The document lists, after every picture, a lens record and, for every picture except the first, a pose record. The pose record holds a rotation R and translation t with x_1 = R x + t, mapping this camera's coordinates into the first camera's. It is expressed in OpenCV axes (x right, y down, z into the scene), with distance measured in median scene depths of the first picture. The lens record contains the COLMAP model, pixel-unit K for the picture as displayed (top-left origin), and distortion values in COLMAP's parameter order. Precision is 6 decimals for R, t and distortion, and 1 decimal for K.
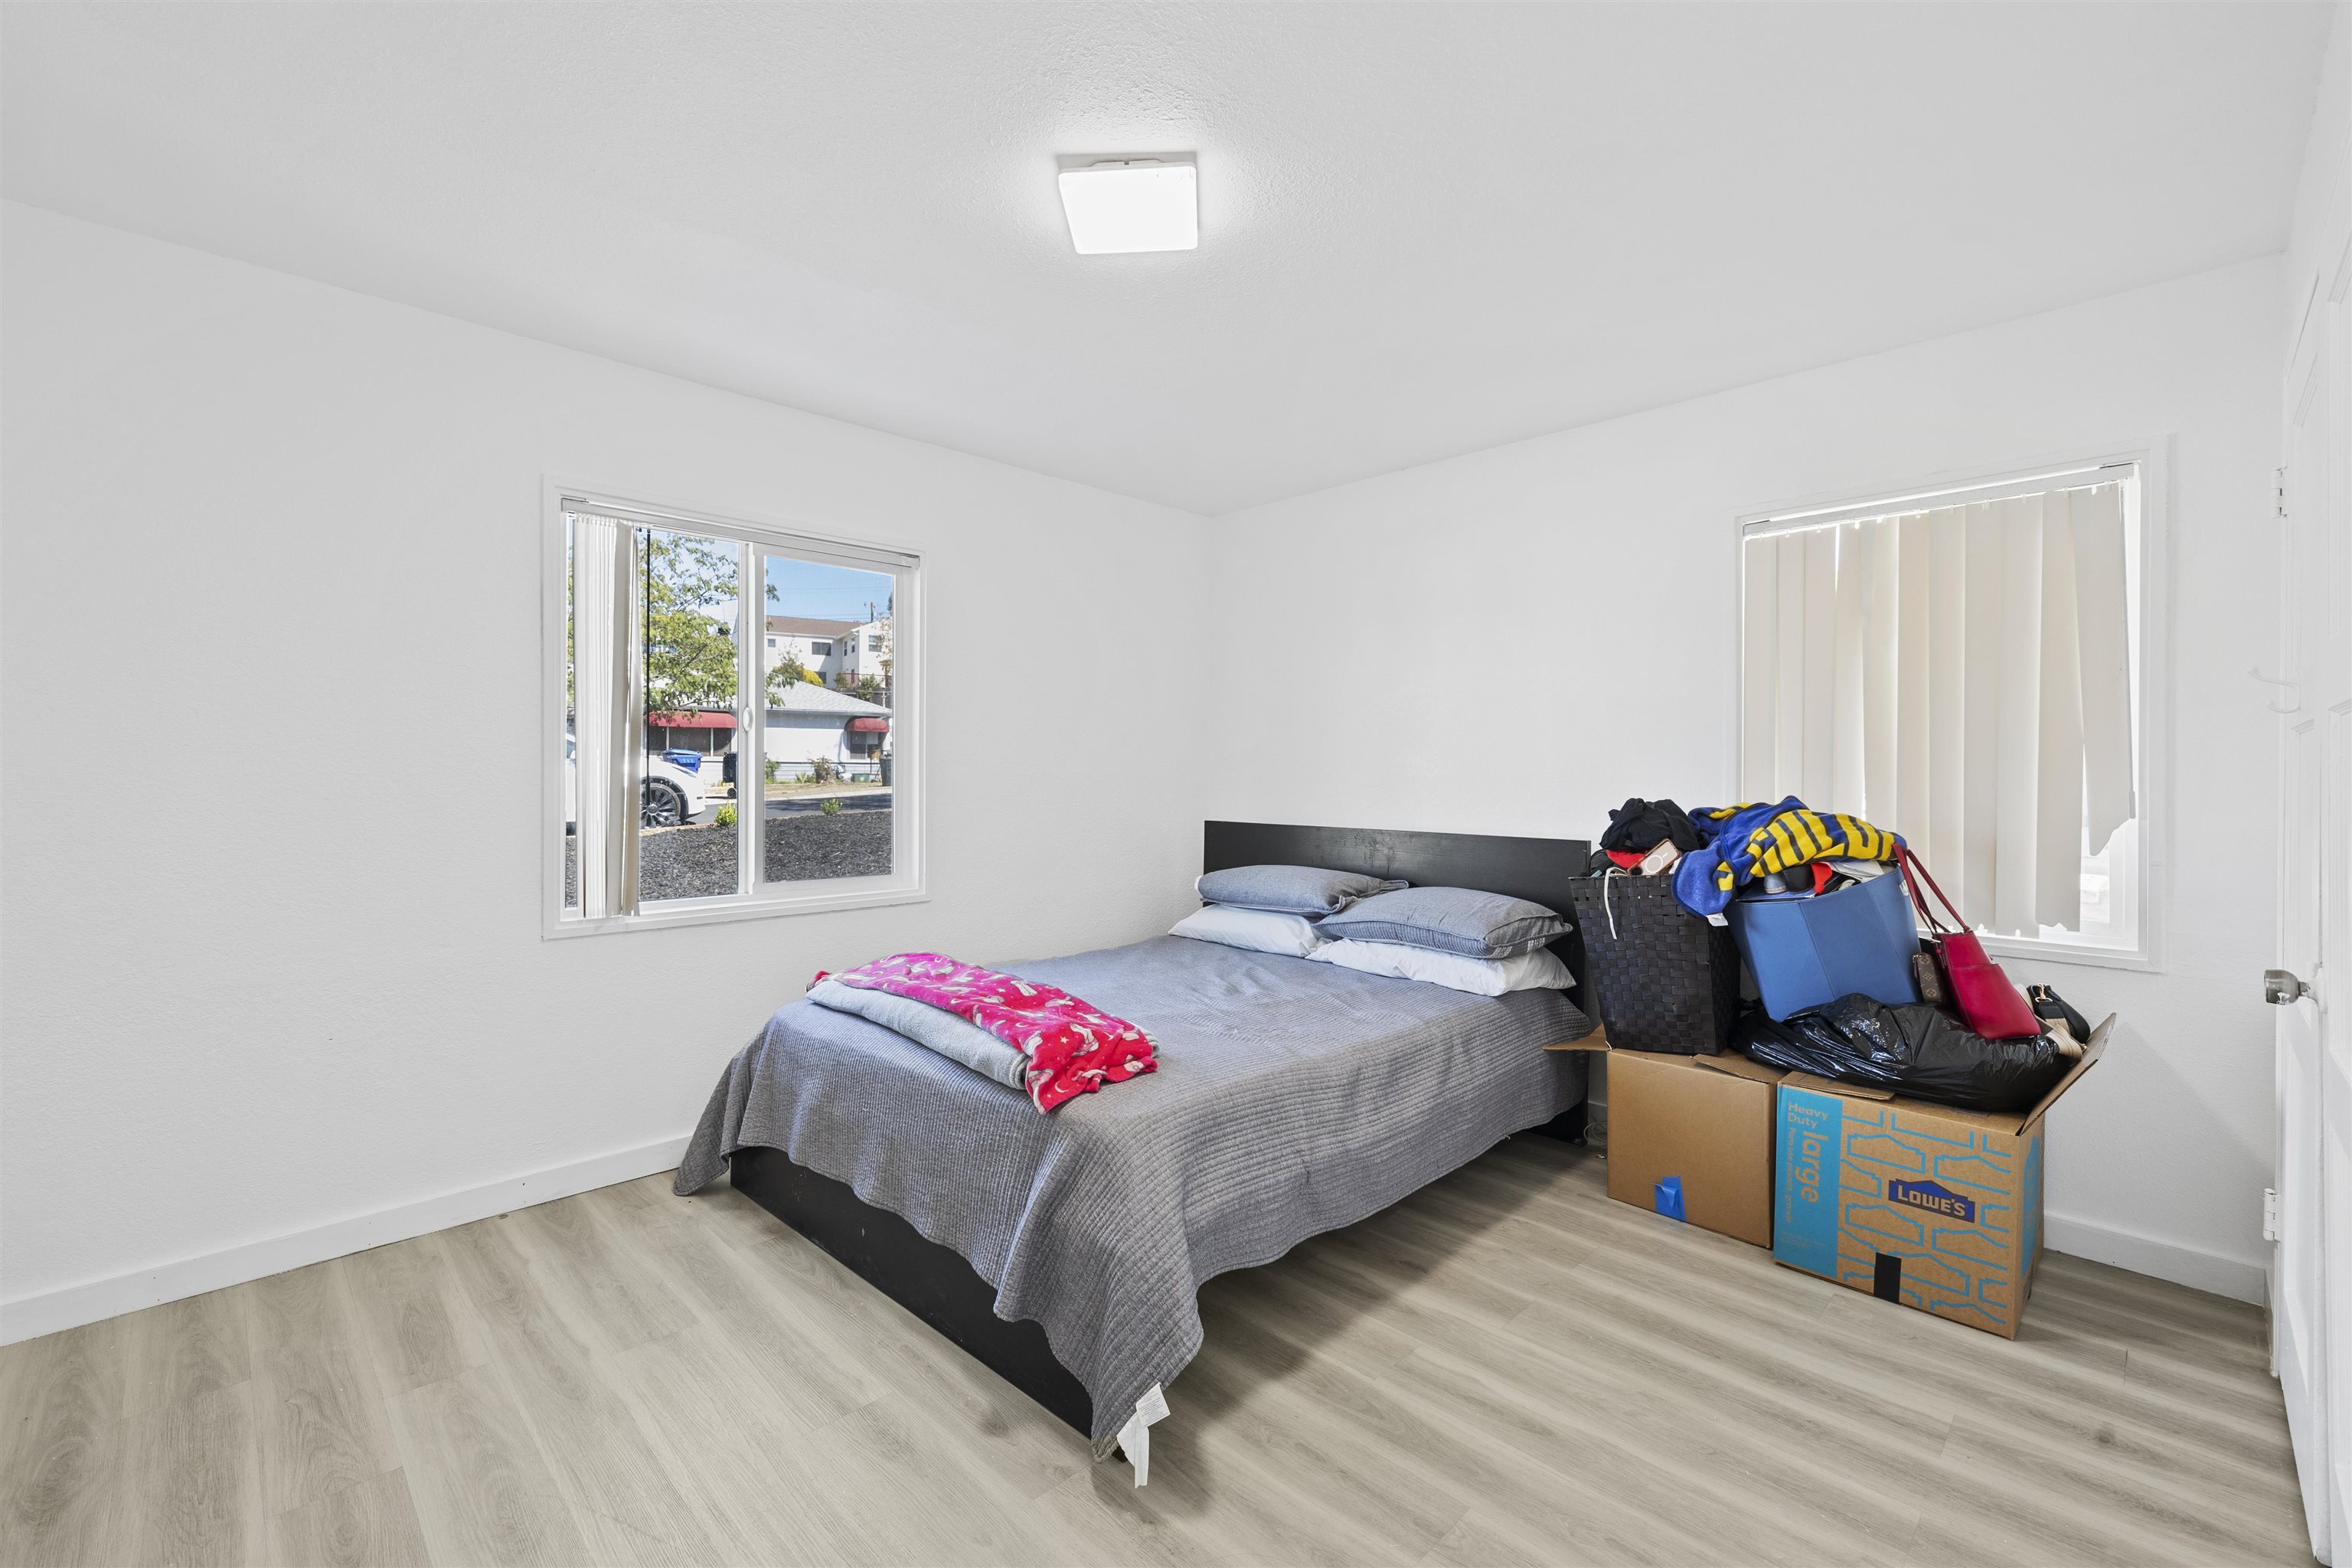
lens RADIAL K [[999.2, 0, 1166.0], [0, 999.2, 762.9], [0, 0, 1]] dist [-0.000092, 0.001196]
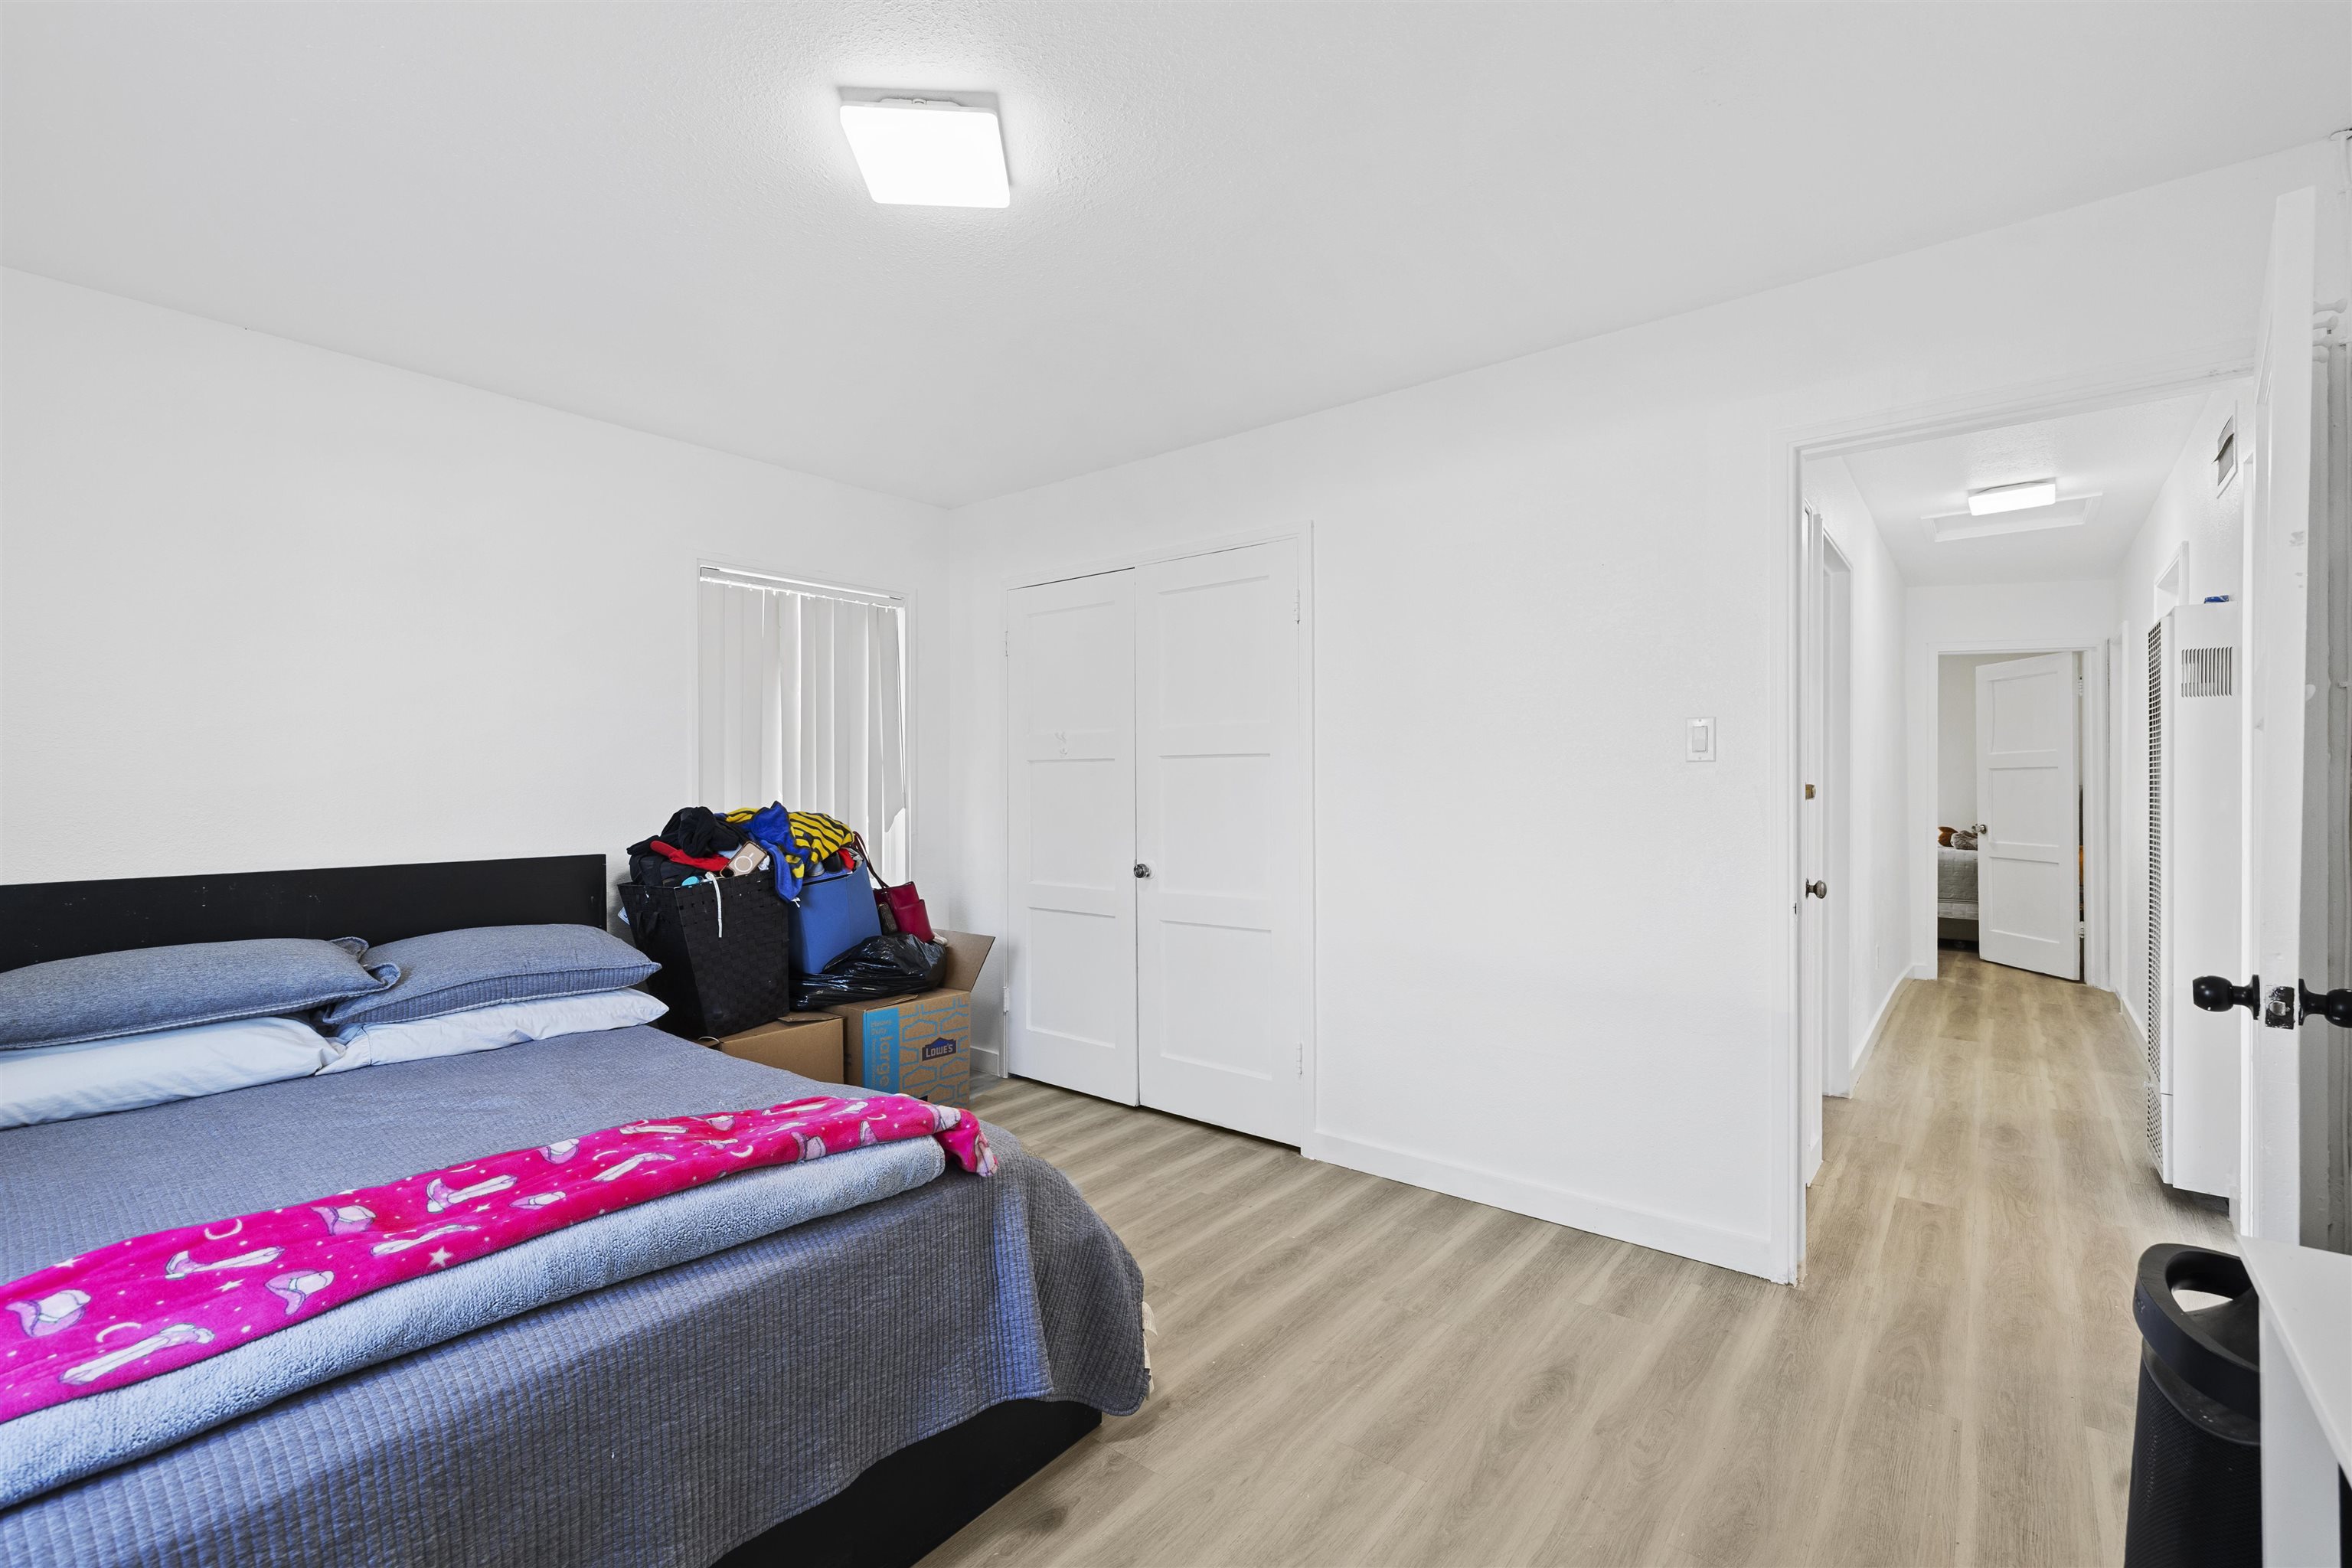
lens RADIAL K [[999.2, 0, 1183.2], [0, 999.2, 782.1], [0, 0, 1]] dist [-0.000092, 0.001196]
pose [[-0.115839, -0.003707, 0.993261, -0.780760], [-0.006489, 0.999975, 0.002976, 0.001777], [-0.993247, -0.006101, -0.115860, 0.722324]]
